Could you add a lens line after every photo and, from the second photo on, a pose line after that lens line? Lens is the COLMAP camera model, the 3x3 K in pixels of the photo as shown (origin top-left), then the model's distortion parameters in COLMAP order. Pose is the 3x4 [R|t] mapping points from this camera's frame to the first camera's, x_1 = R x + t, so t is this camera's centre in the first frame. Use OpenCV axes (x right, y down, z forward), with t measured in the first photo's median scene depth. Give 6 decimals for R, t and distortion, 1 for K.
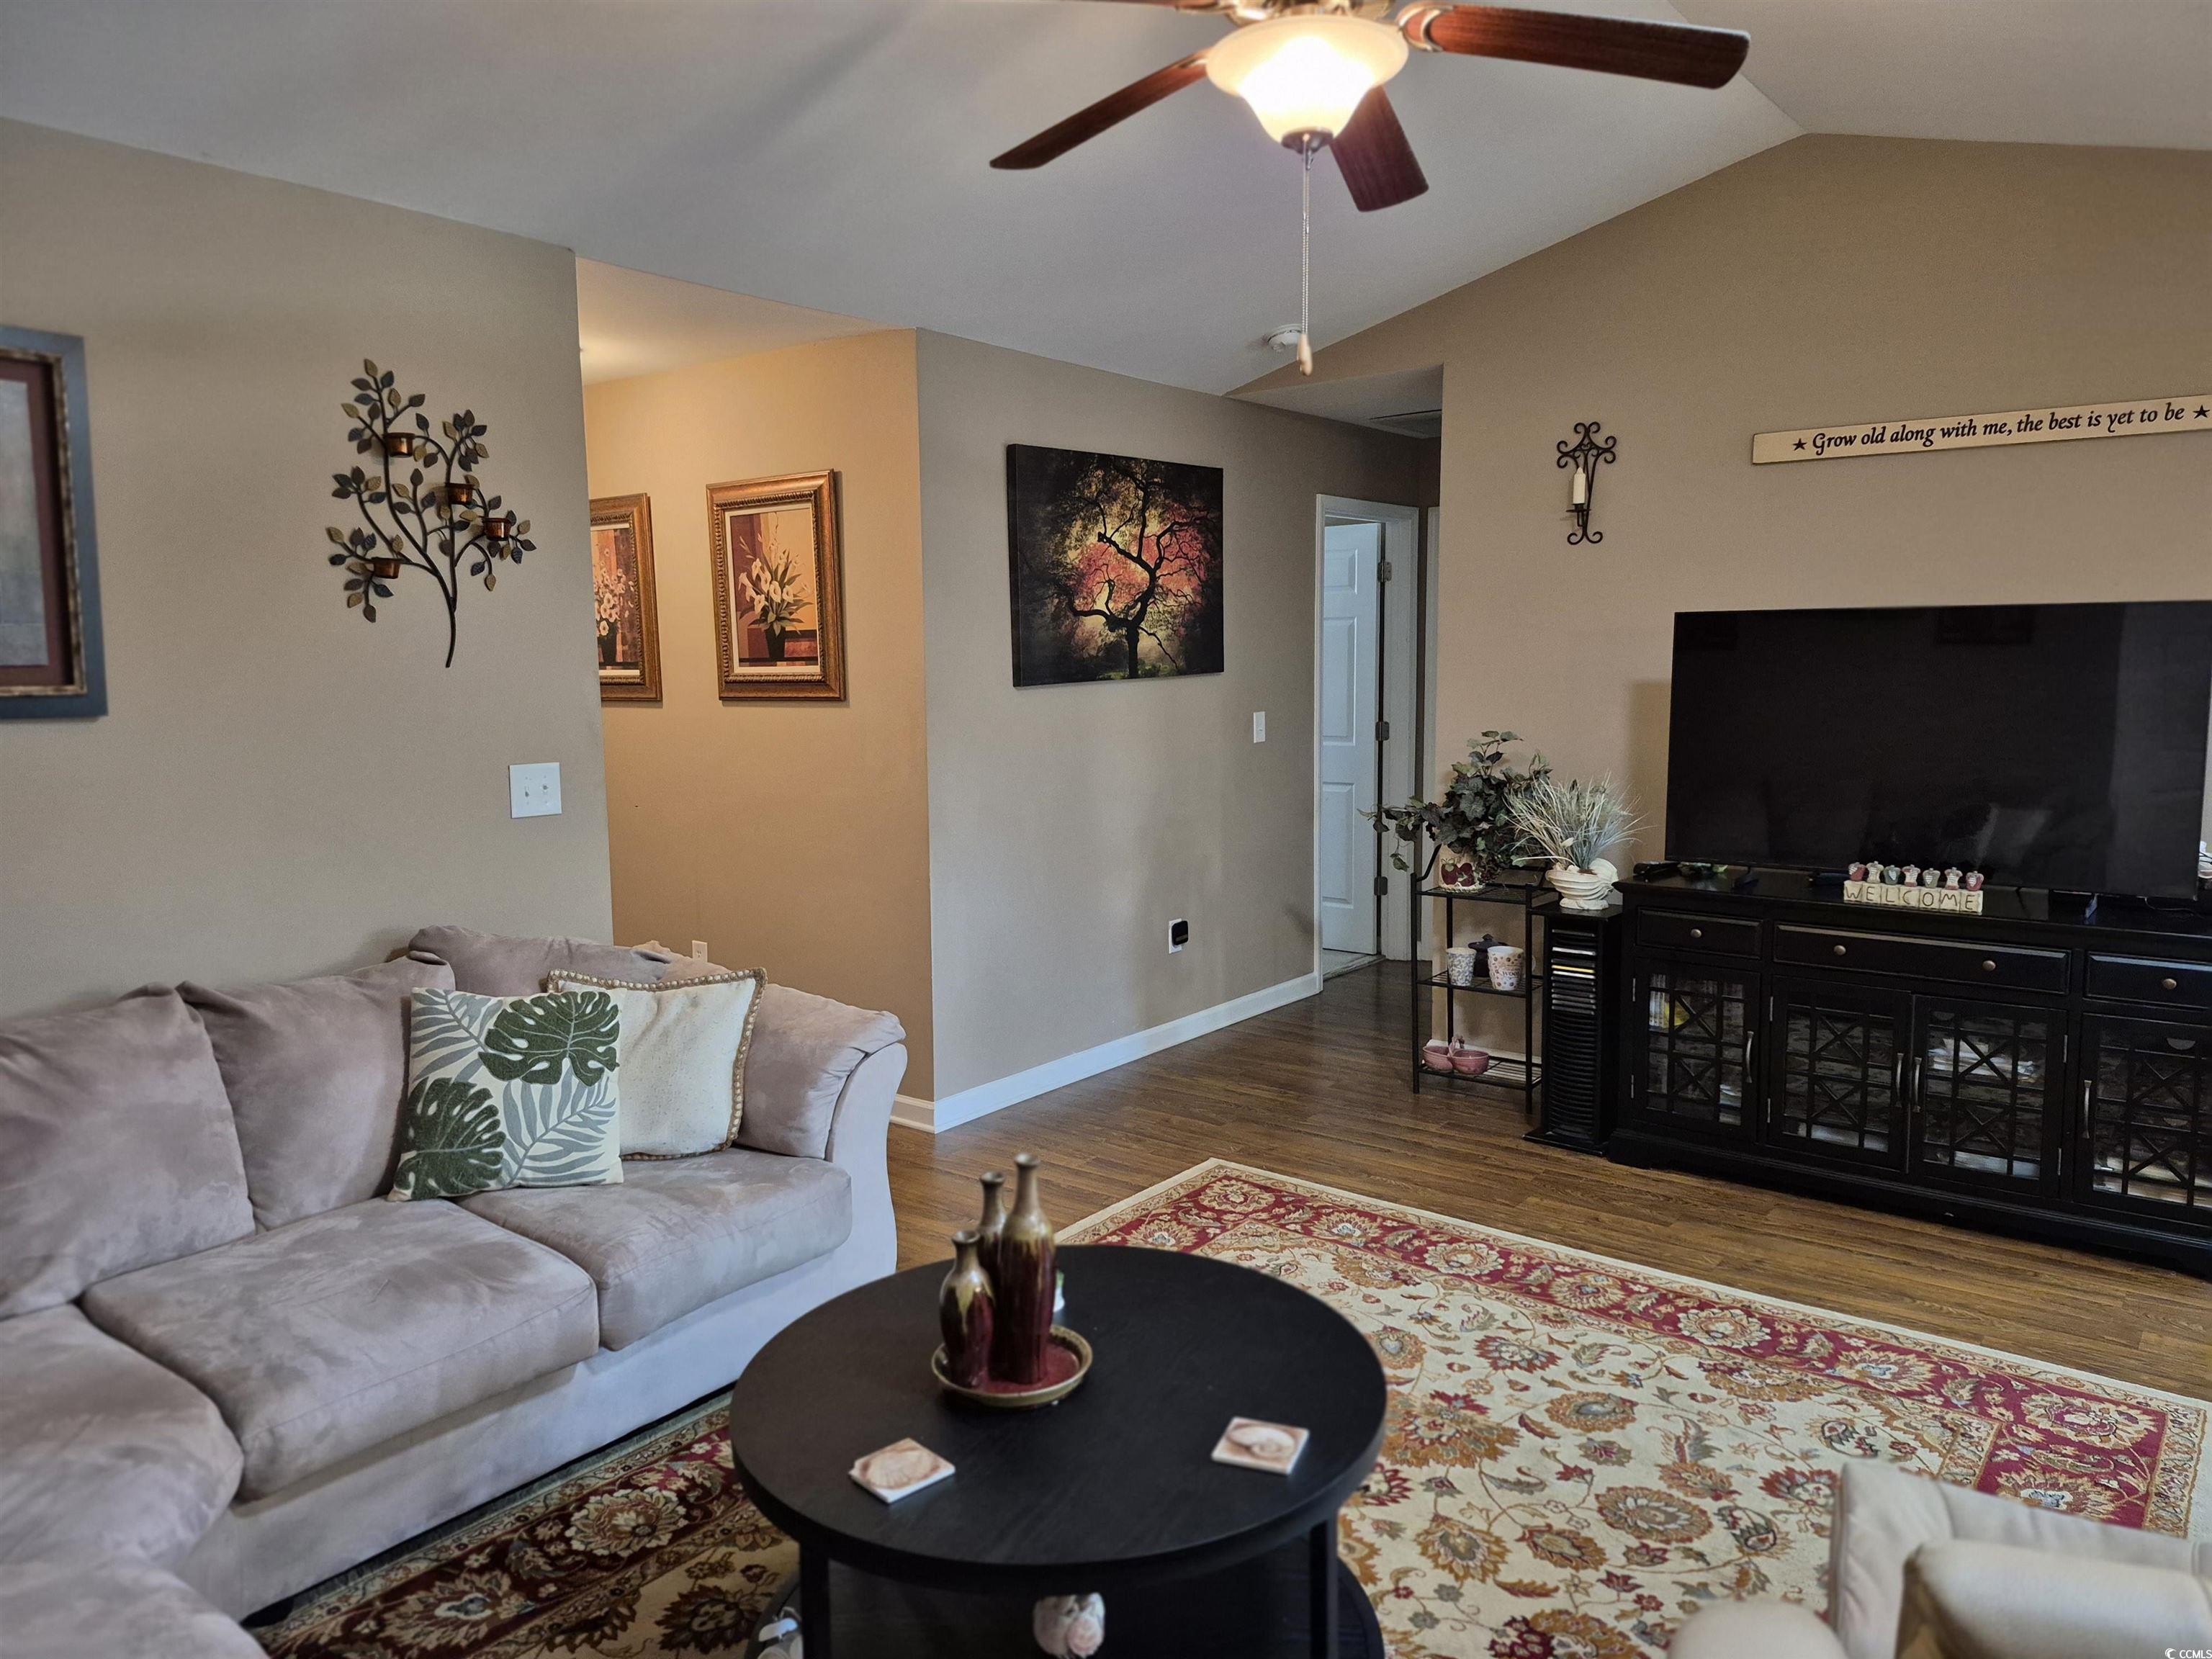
lens RADIAL K [[1527.1, 0, 1115.7], [0, 1527.1, 823.1], [0, 0, 1]] dist [0.097054, -0.103745]
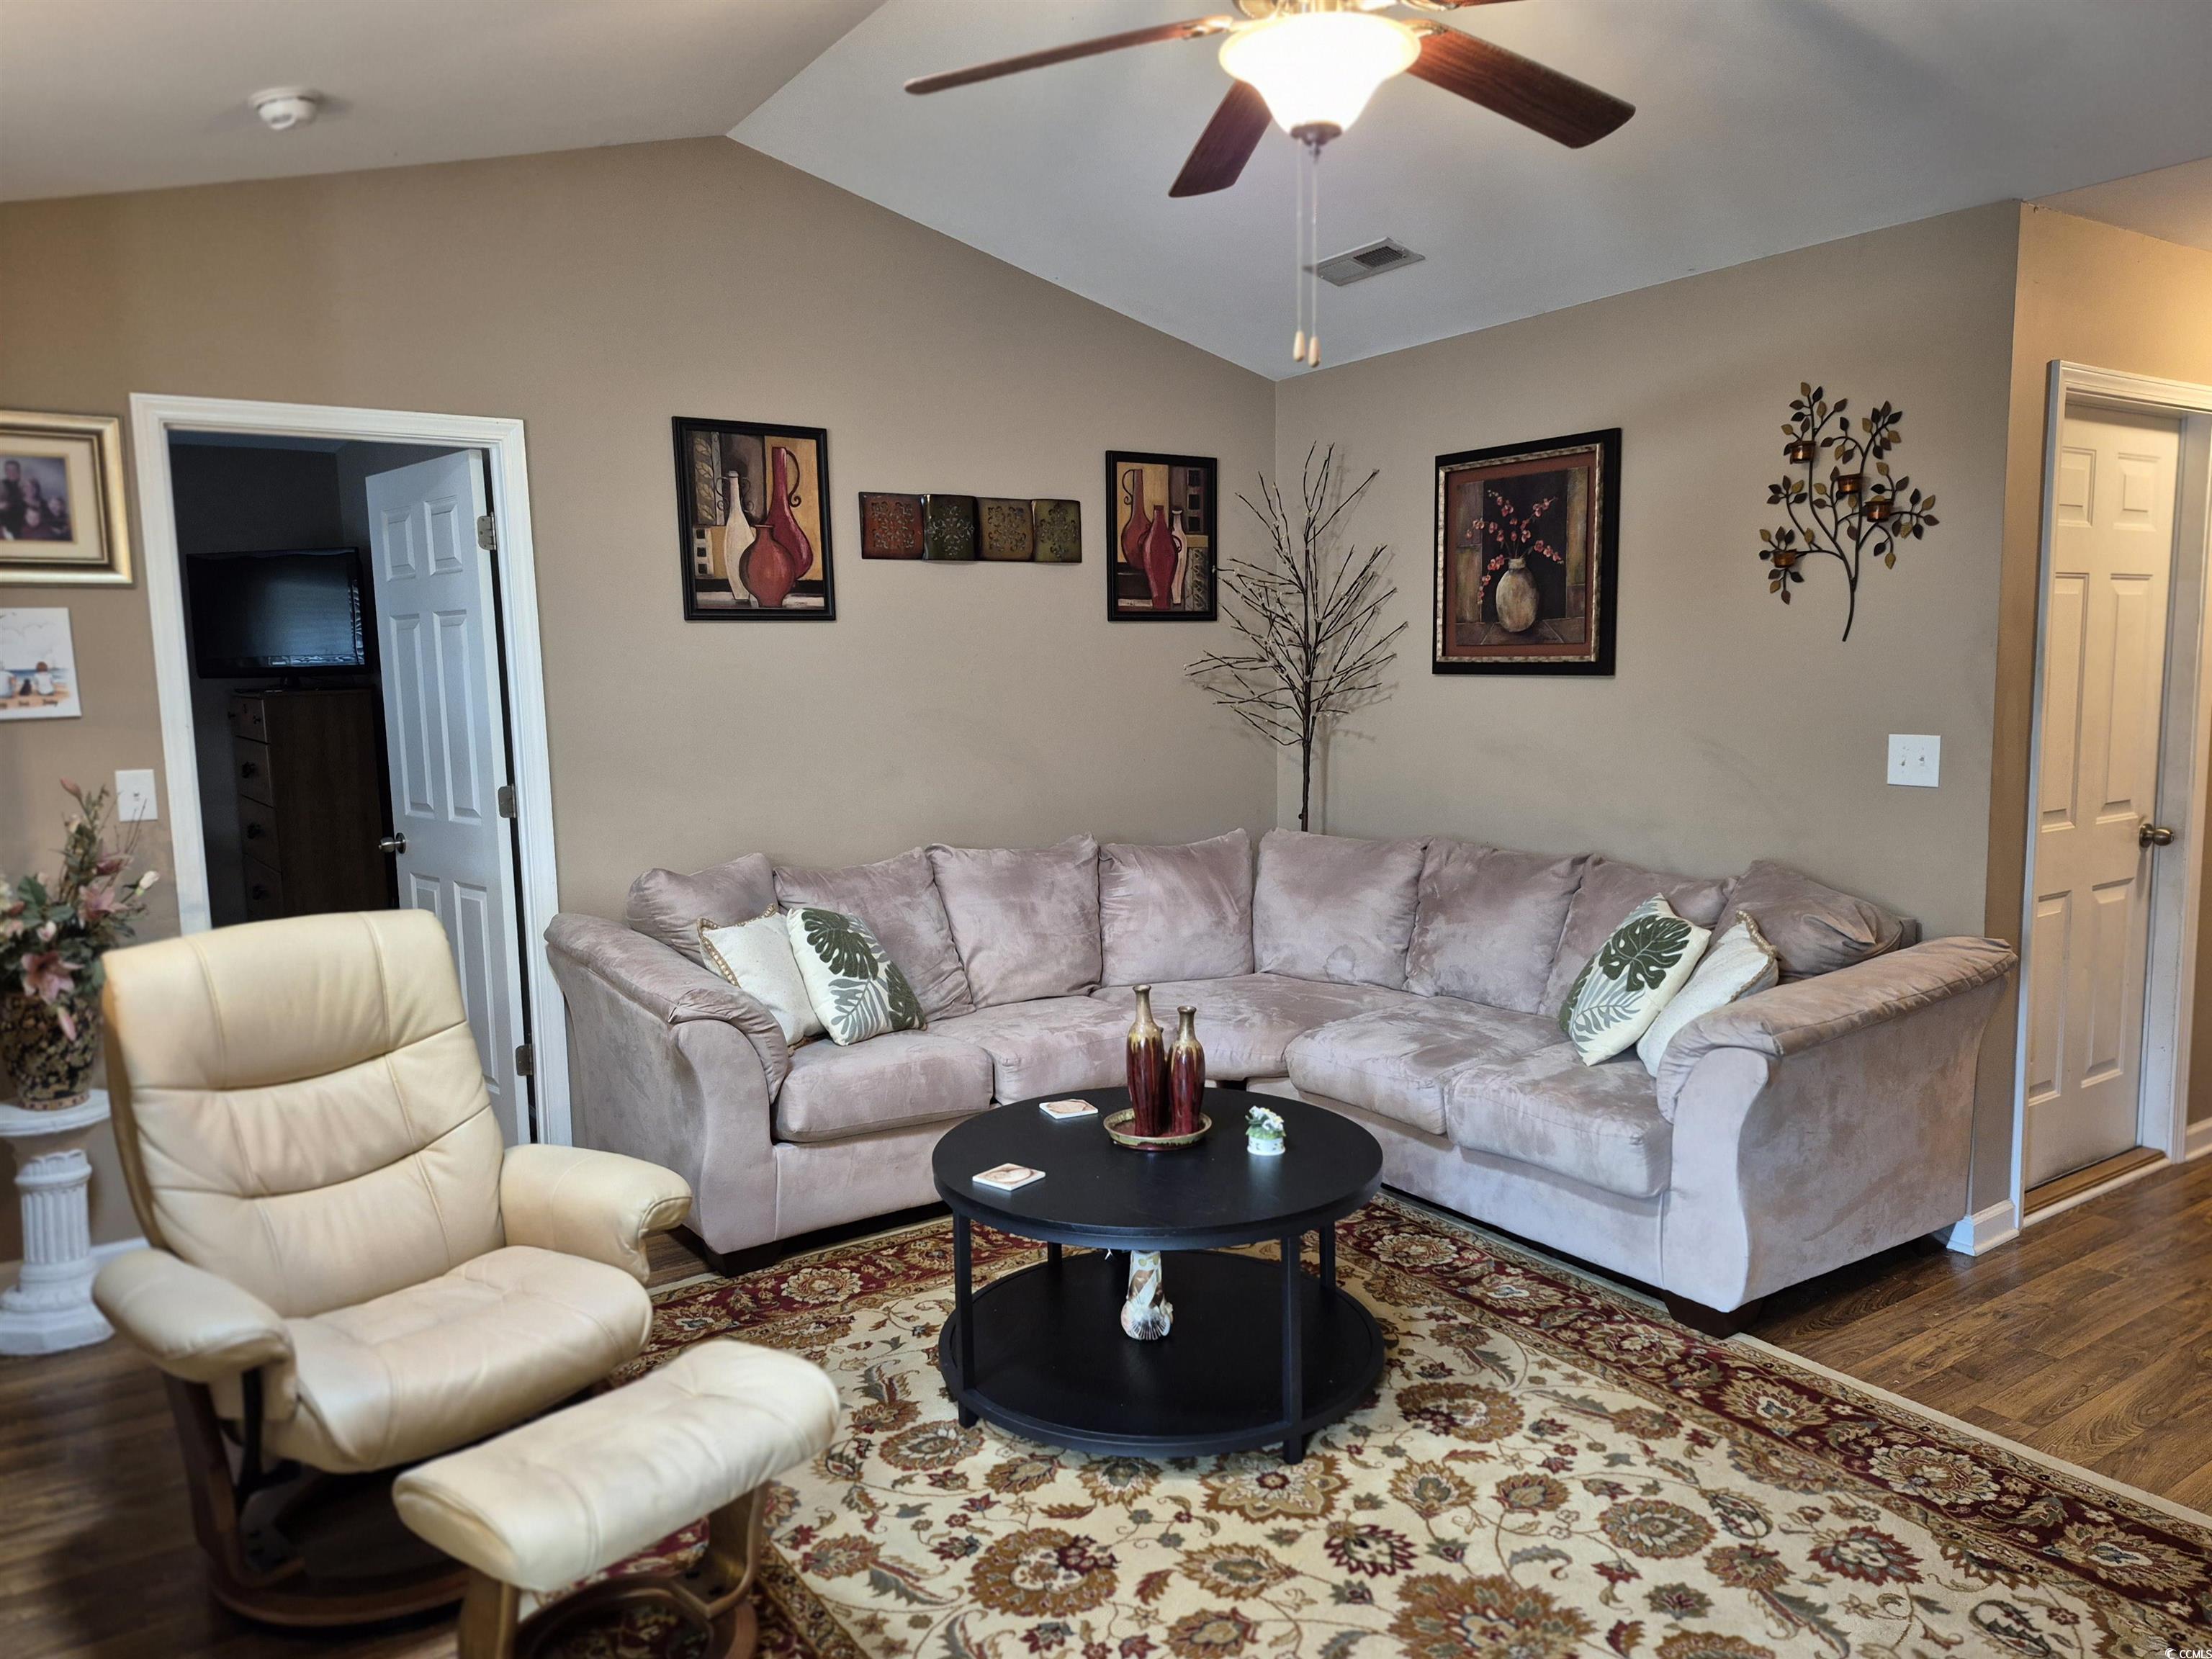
lens RADIAL K [[1527.1, 0, 1099.2], [0, 1527.1, 834.9], [0, 0, 1]] dist [0.097054, -0.103745]
pose [[-0.321173, 0.125508, -0.938667, 0.787720], [-0.082812, 0.983660, 0.159859, -0.094596], [0.943393, 0.129075, -0.305532, 0.827986]]
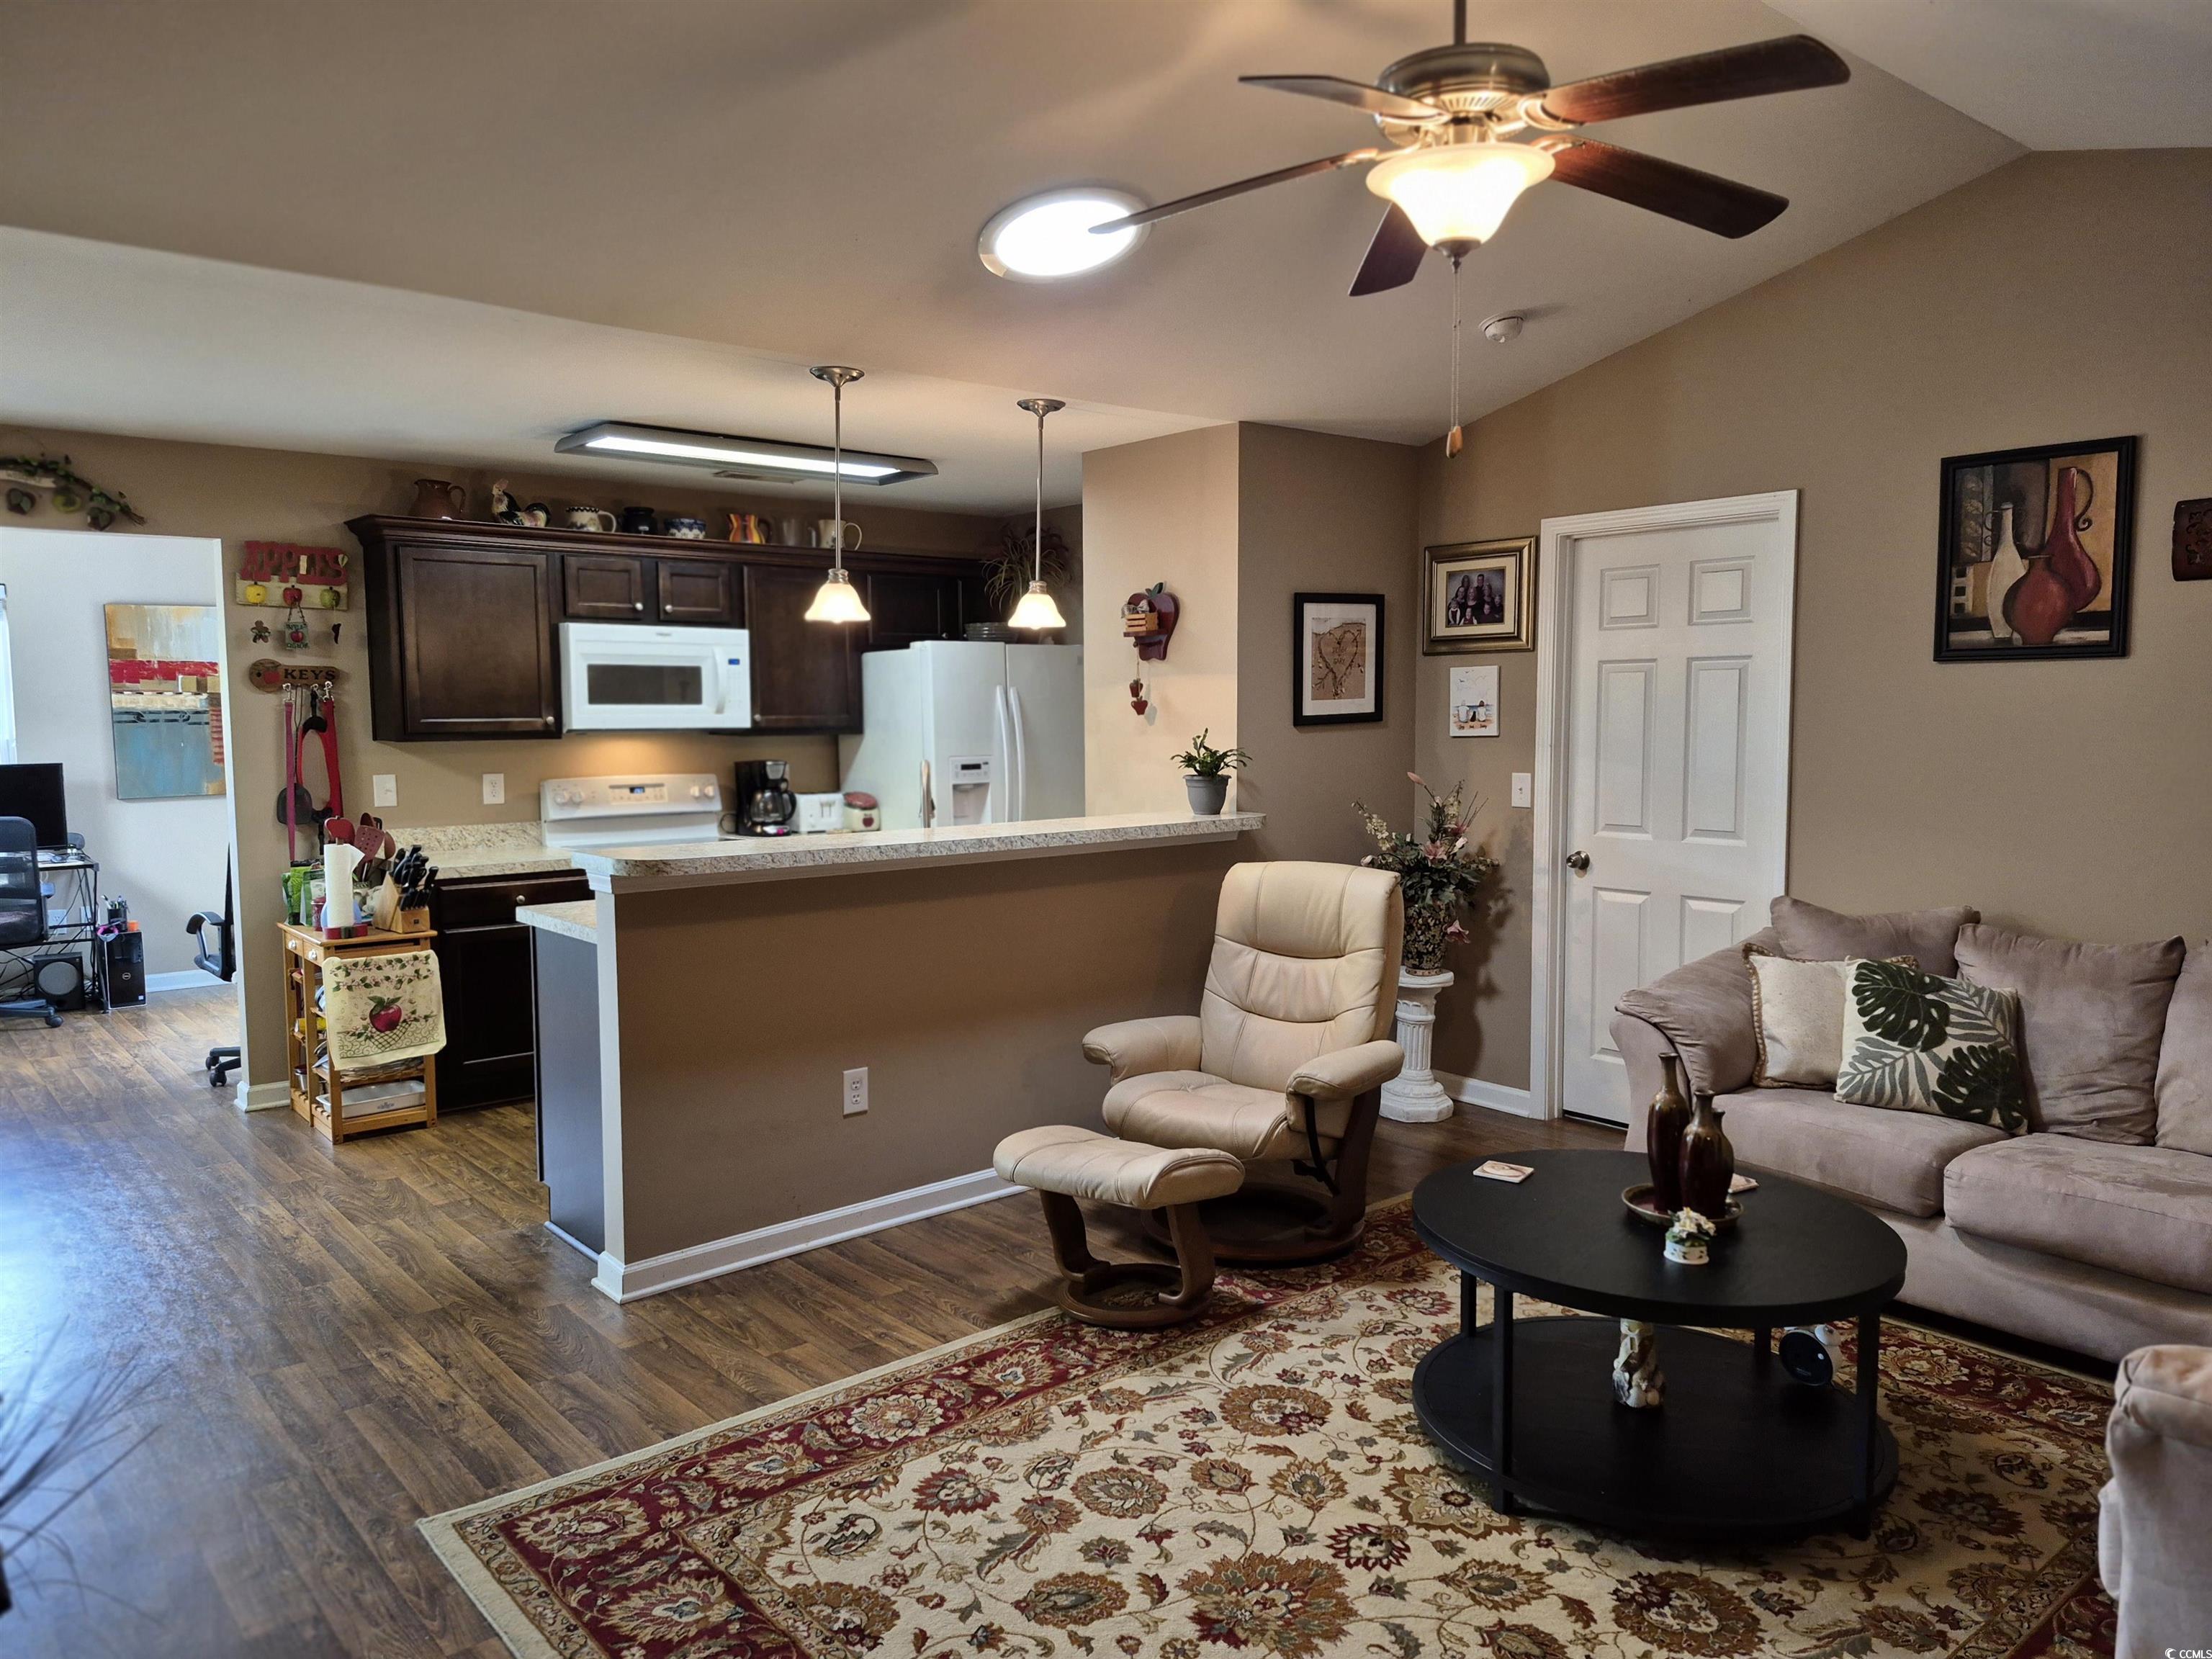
lens RADIAL K [[1527.1, 0, 1104.7], [0, 1527.1, 824.0], [0, 0, 1]] dist [0.097054, -0.103745]
pose [[-0.977146, 0.001654, 0.212562, 0.089362], [0.041949, 0.981806, 0.185198, -0.169184], [-0.208388, 0.189882, -0.959437, 1.464623]]
